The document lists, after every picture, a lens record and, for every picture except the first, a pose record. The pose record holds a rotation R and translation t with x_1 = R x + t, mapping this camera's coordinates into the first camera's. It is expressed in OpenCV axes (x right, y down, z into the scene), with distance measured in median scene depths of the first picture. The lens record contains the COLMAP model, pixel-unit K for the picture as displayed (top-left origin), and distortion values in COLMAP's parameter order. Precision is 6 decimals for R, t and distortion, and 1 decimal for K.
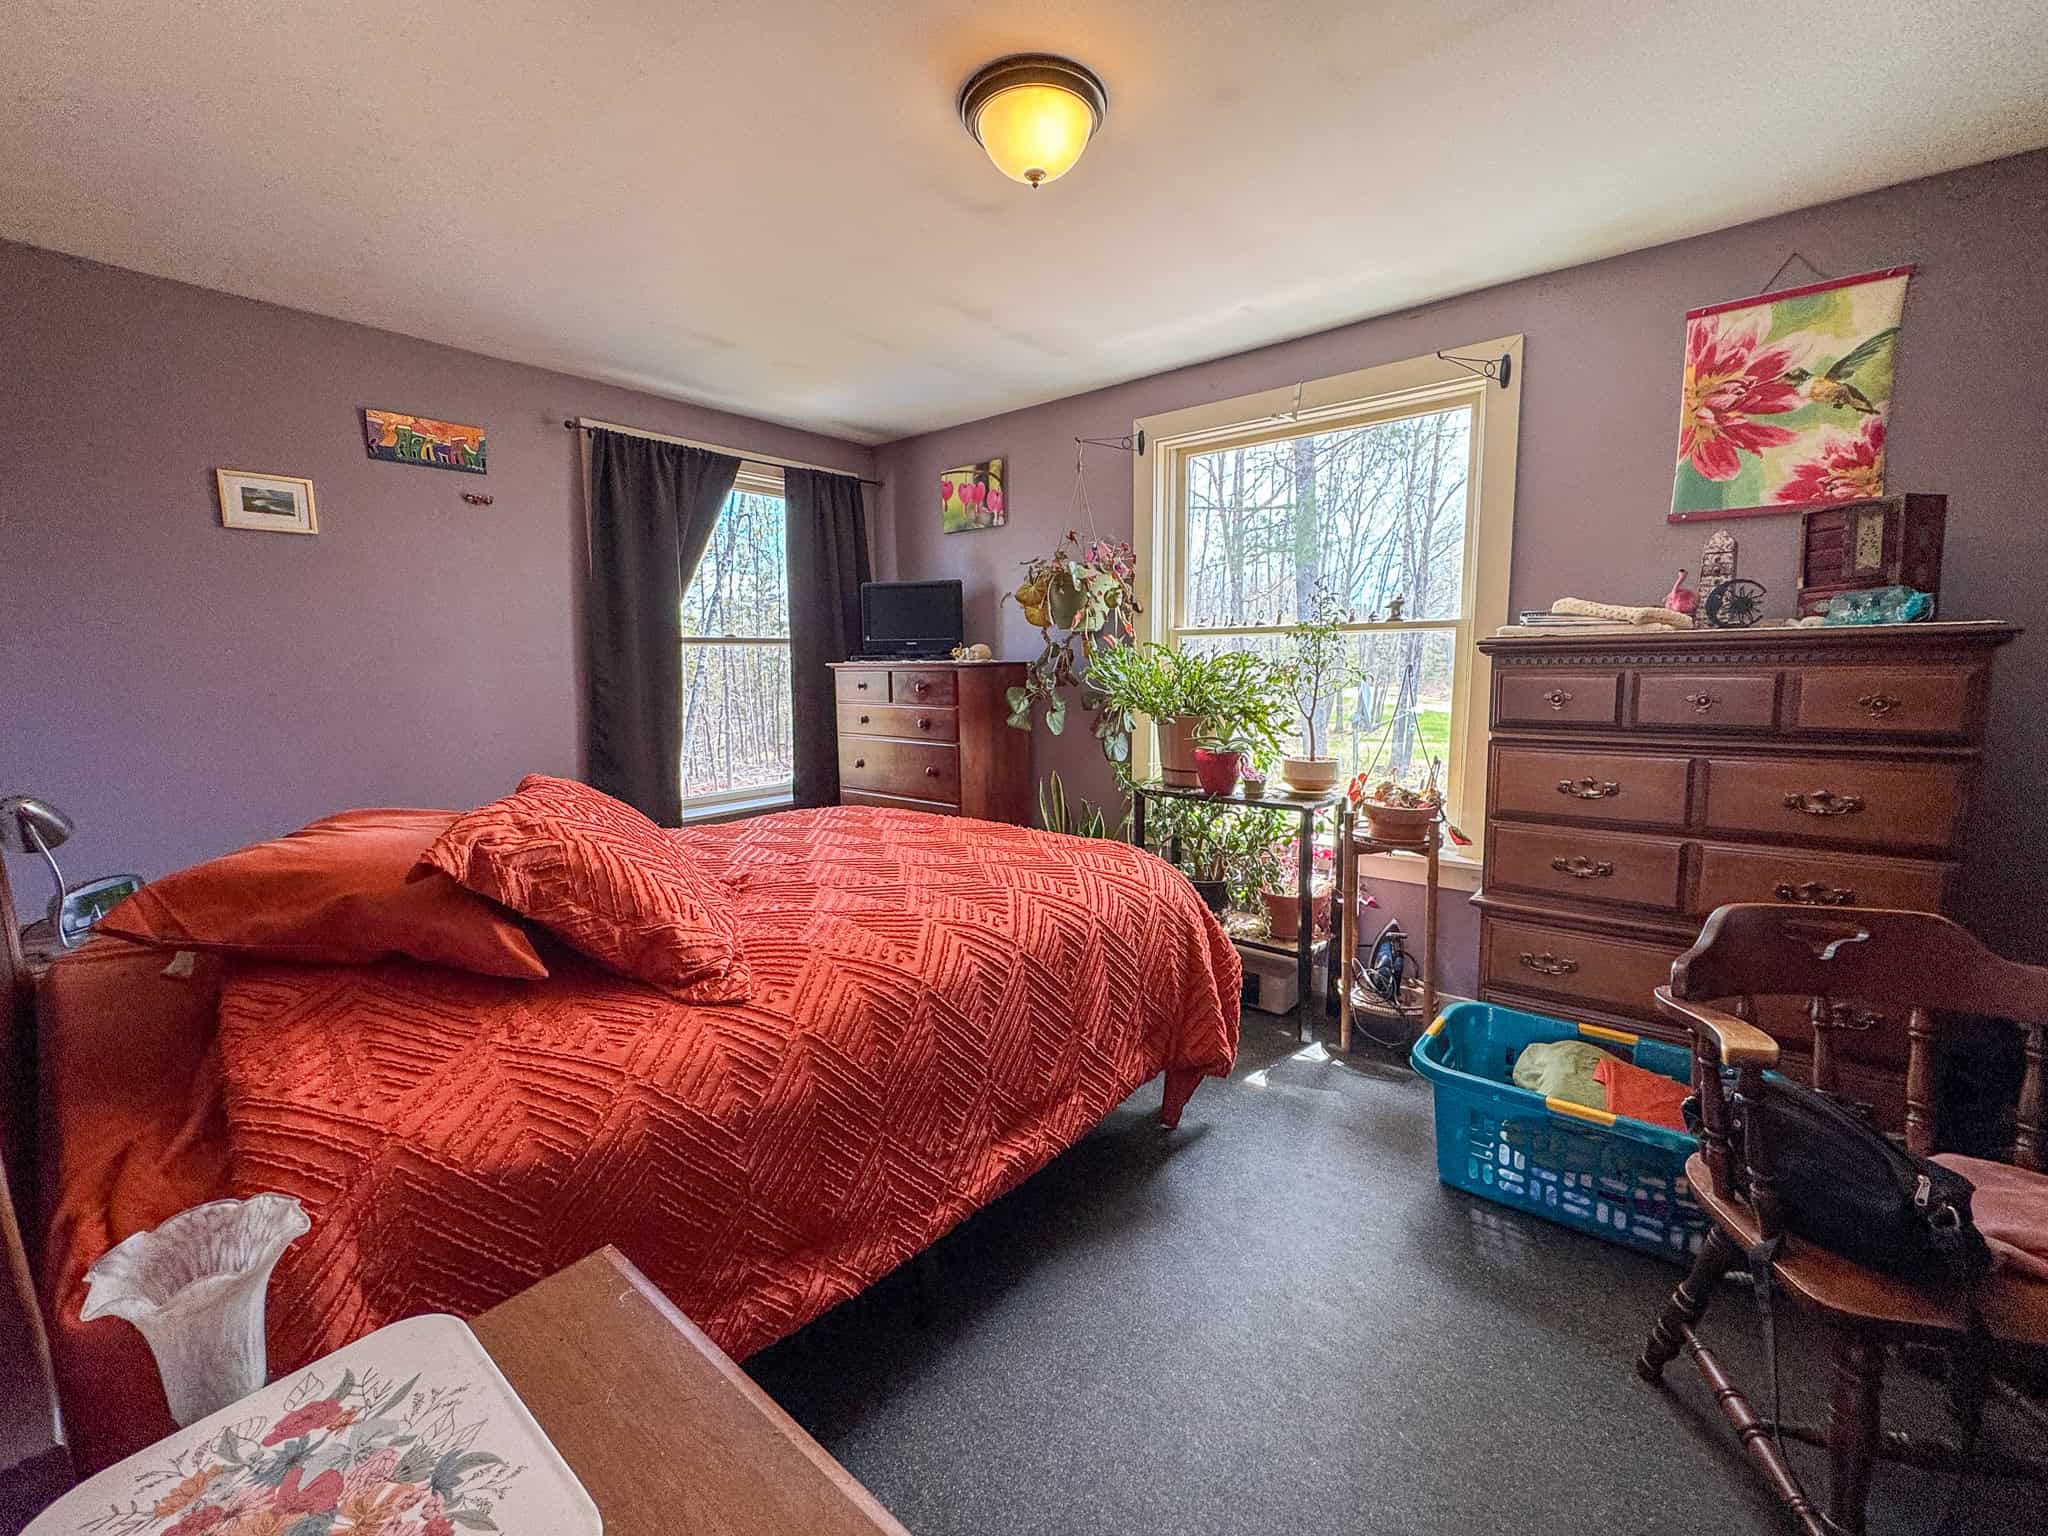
lens RADIAL K [[824.1, 0, 1018.1], [0, 824.1, 760.4], [0, 0, 1]] dist [-0.003055, 0.000013]
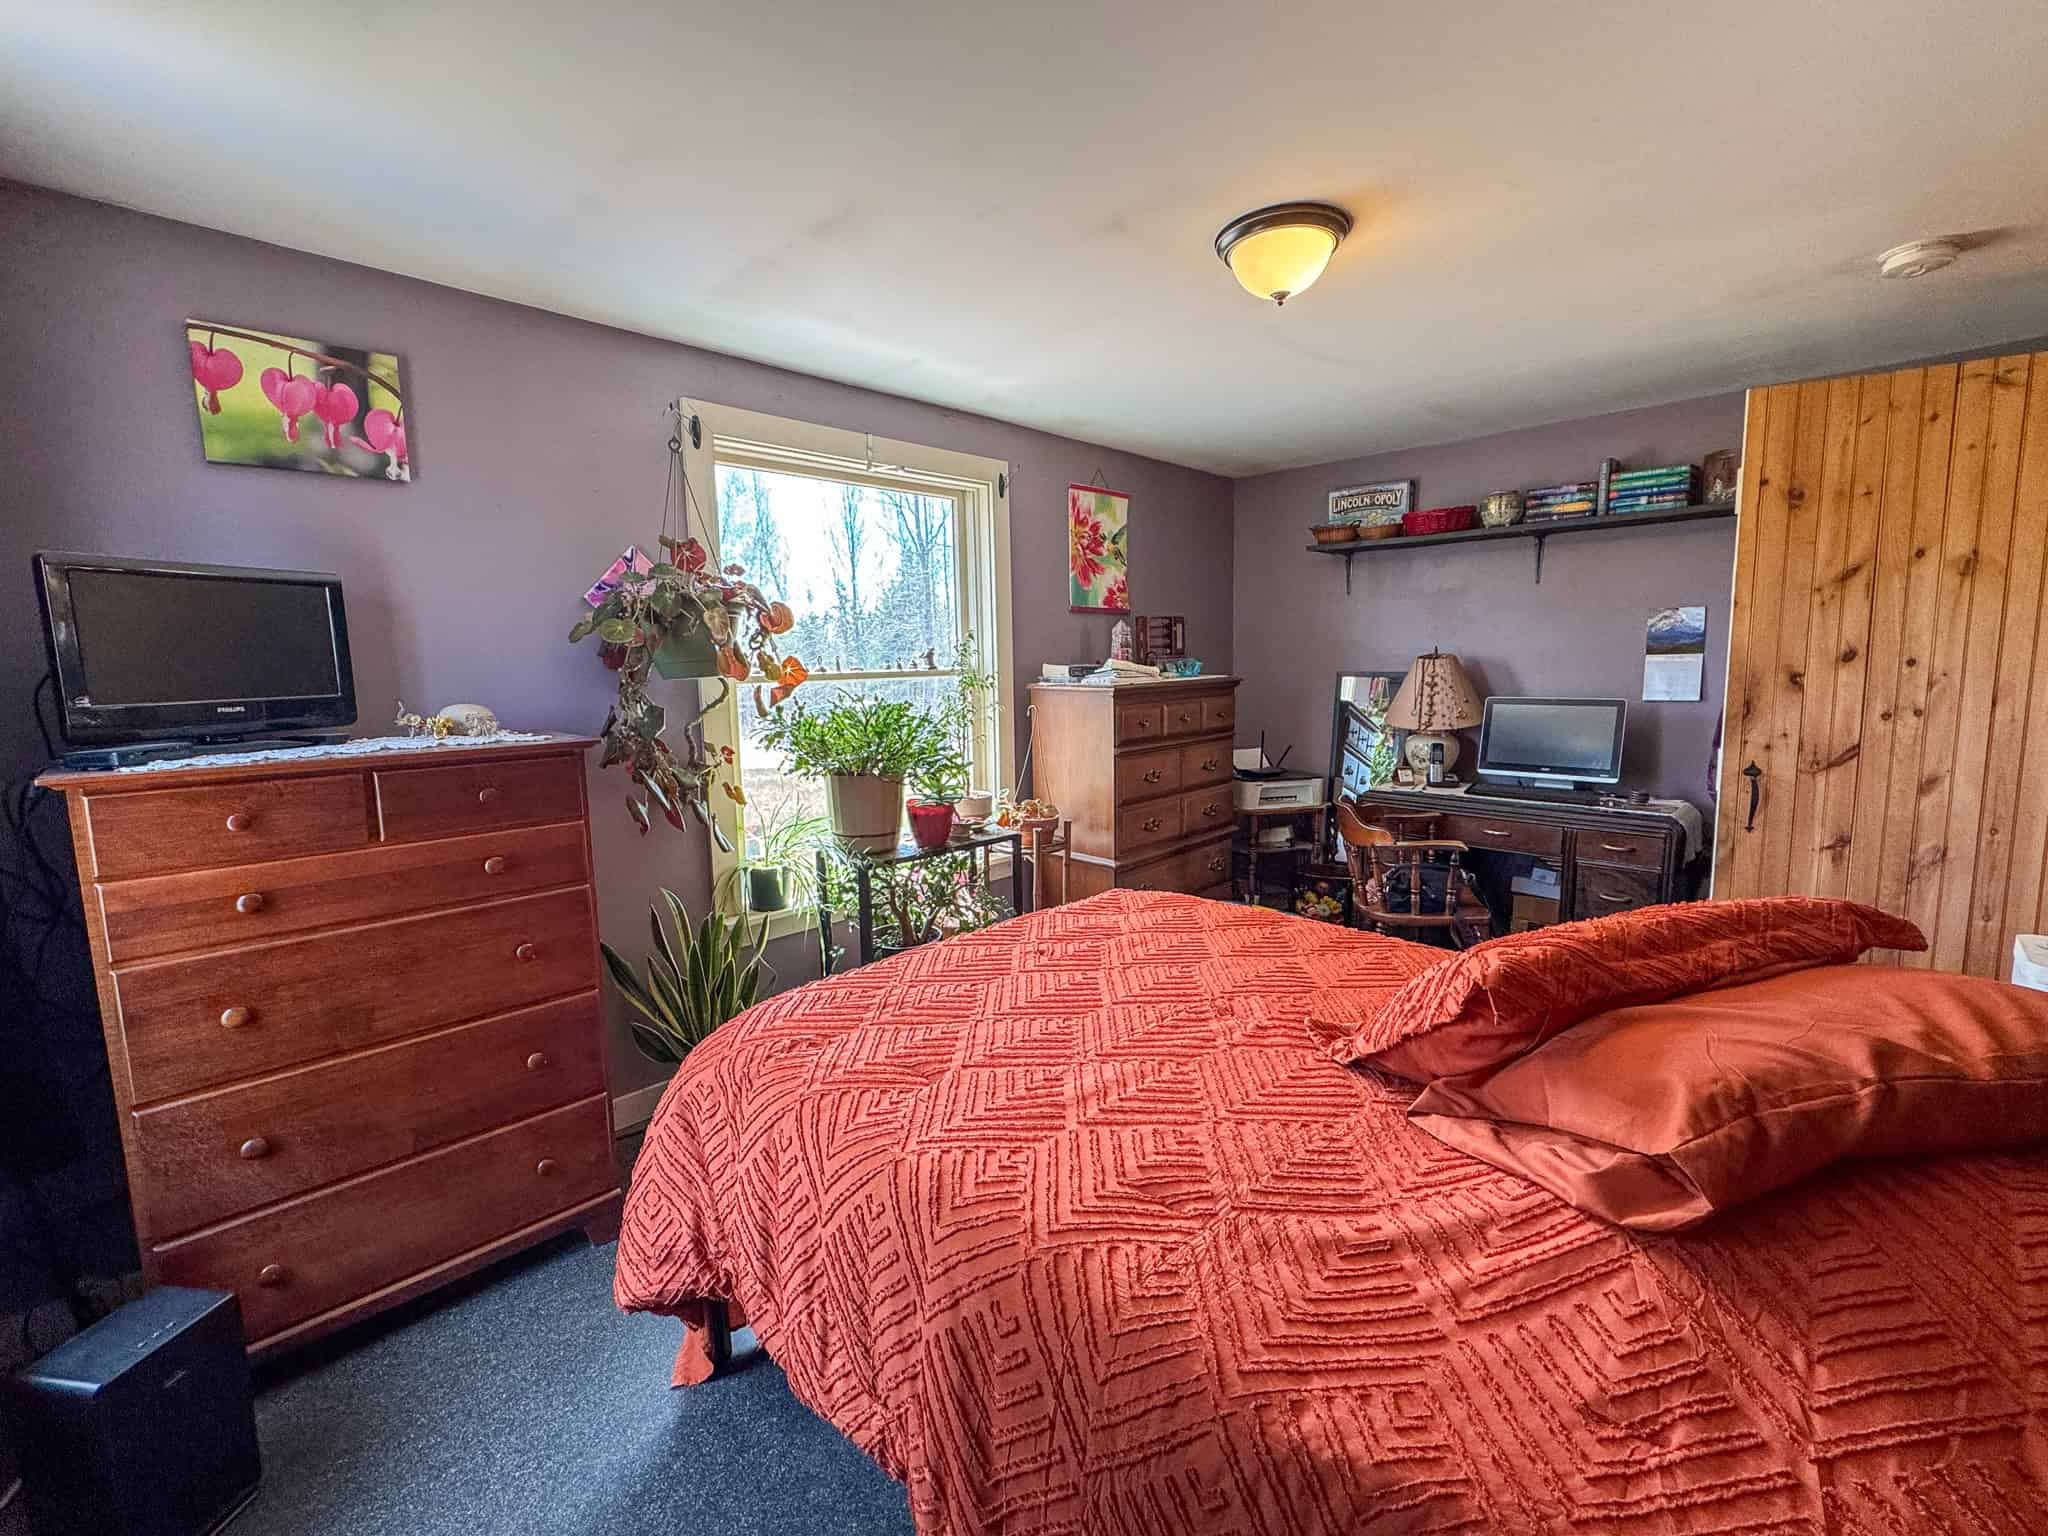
lens RADIAL K [[824.1, 0, 1018.1], [0, 824.1, 760.4], [0, 0, 1]] dist [-0.003055, 0.000013]
pose [[0.136696, -0.109300, 0.984565, -0.862783], [0.139225, 0.986149, 0.090146, -0.165535], [-0.980781, 0.124753, 0.150020, 0.922840]]
